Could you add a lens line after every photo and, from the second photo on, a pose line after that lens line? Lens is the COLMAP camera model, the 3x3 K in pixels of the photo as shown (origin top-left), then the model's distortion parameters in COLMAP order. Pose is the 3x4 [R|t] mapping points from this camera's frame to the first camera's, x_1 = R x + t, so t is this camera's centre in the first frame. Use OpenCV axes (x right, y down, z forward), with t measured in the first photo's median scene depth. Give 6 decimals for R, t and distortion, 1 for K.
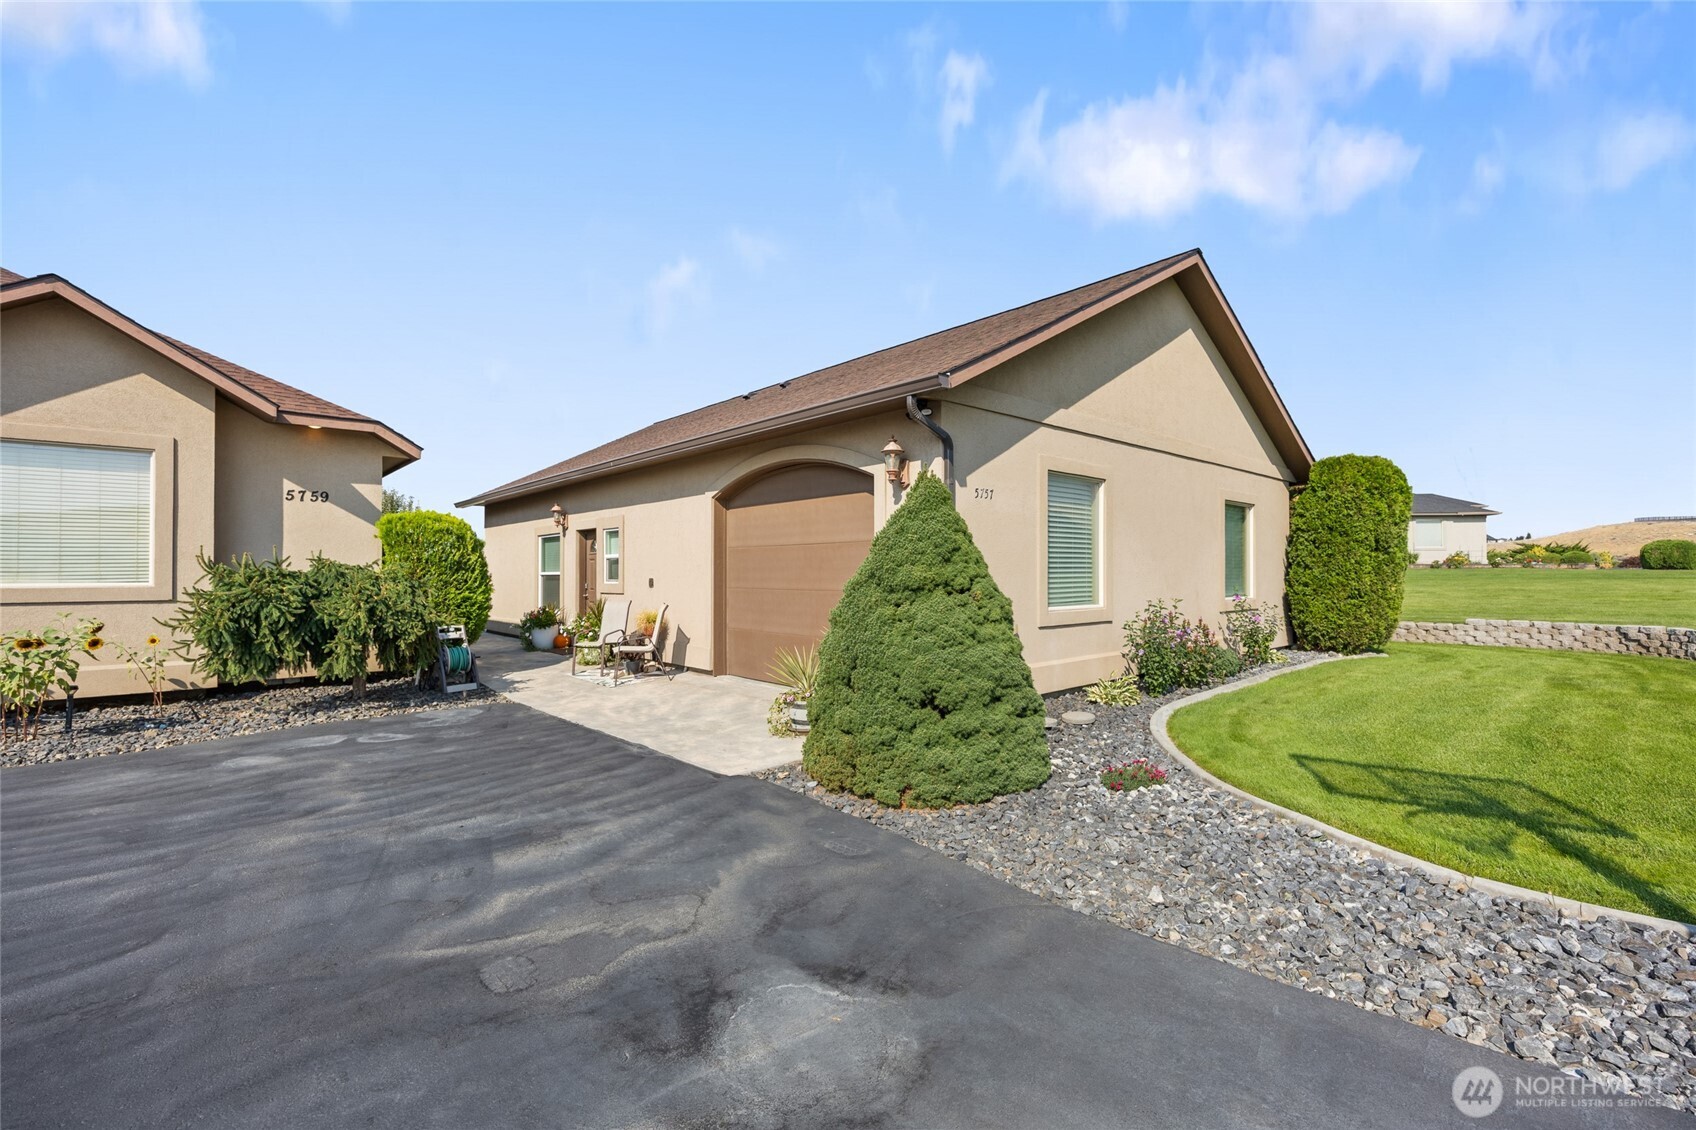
lens RADIAL K [[757.5, 0, 850.9], [0, 757.5, 567.8], [0, 0, 1]] dist [0.000615, 0.000023]
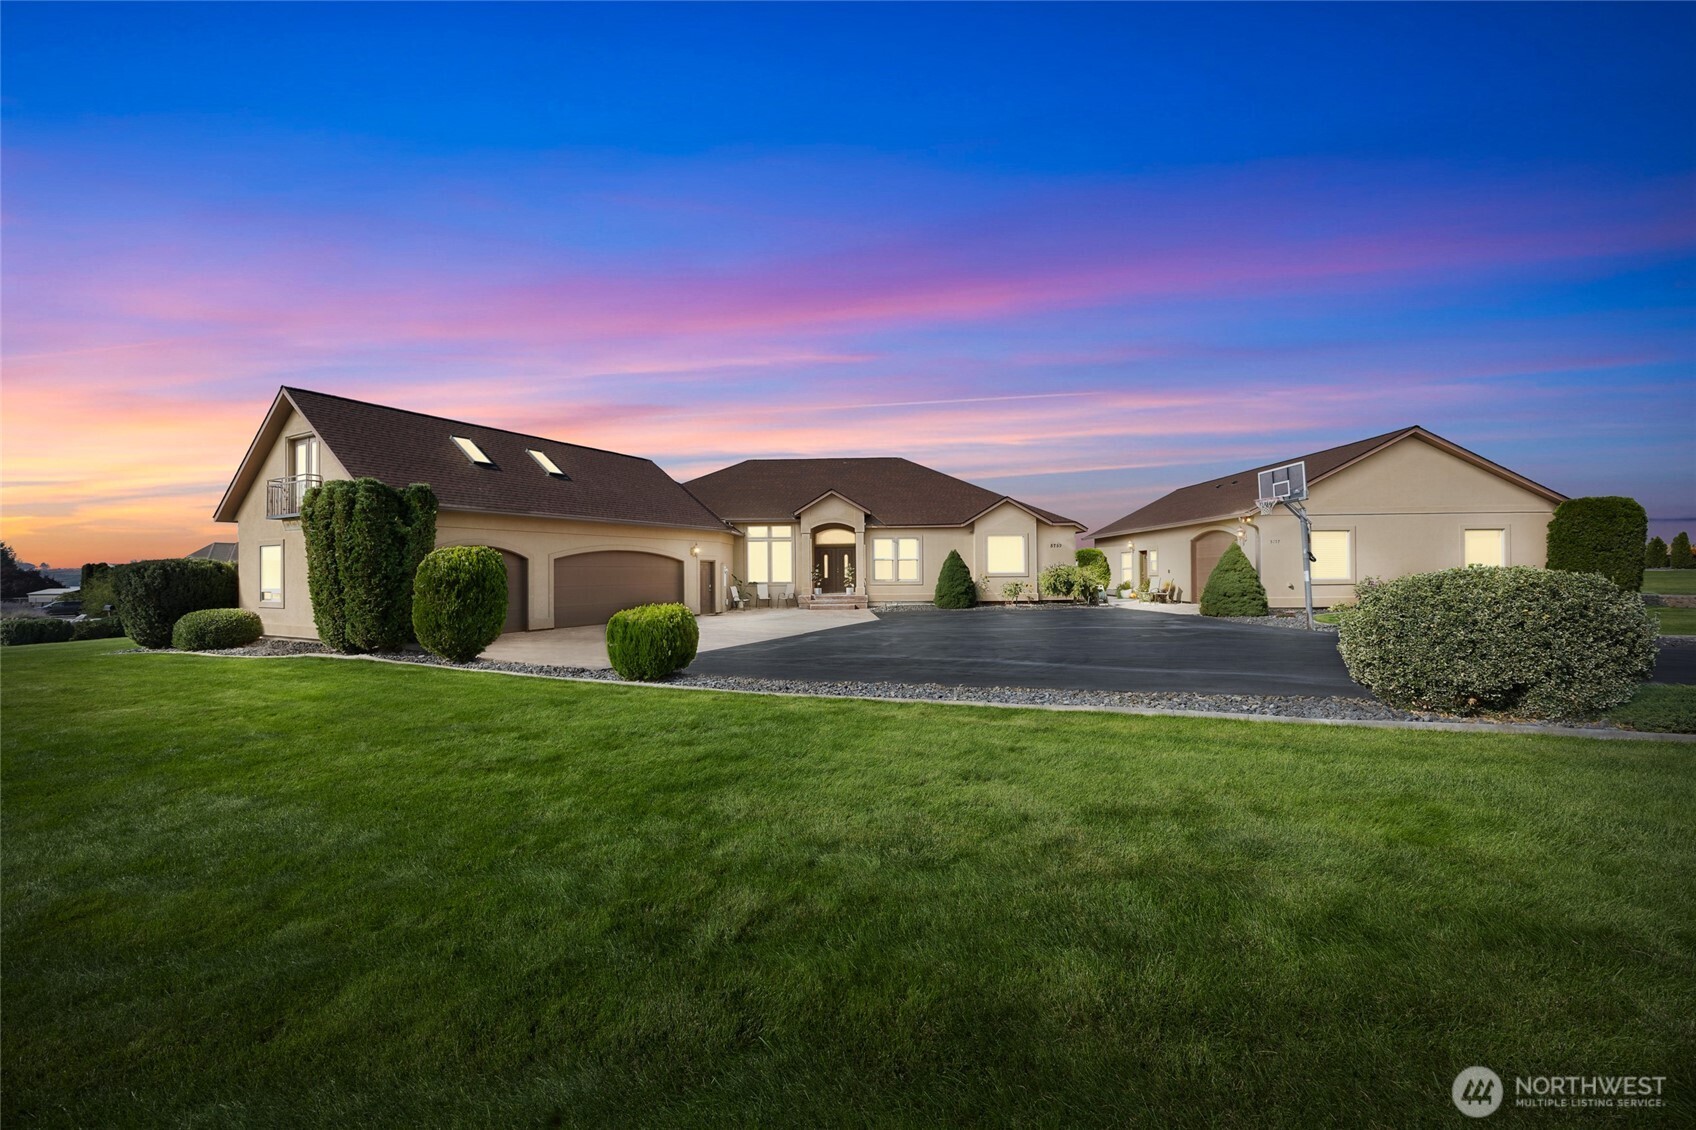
lens RADIAL K [[698.6, 0, 851.7], [0, 698.6, 568.2], [0, 0, 1]] dist [-0.000545, -0.000009]
pose [[0.756179, -0.006101, -0.654336, 0.544766], [0.008485, 0.999964, 0.000482, -0.002806], [0.654310, -0.005916, 0.756204, -1.730128]]
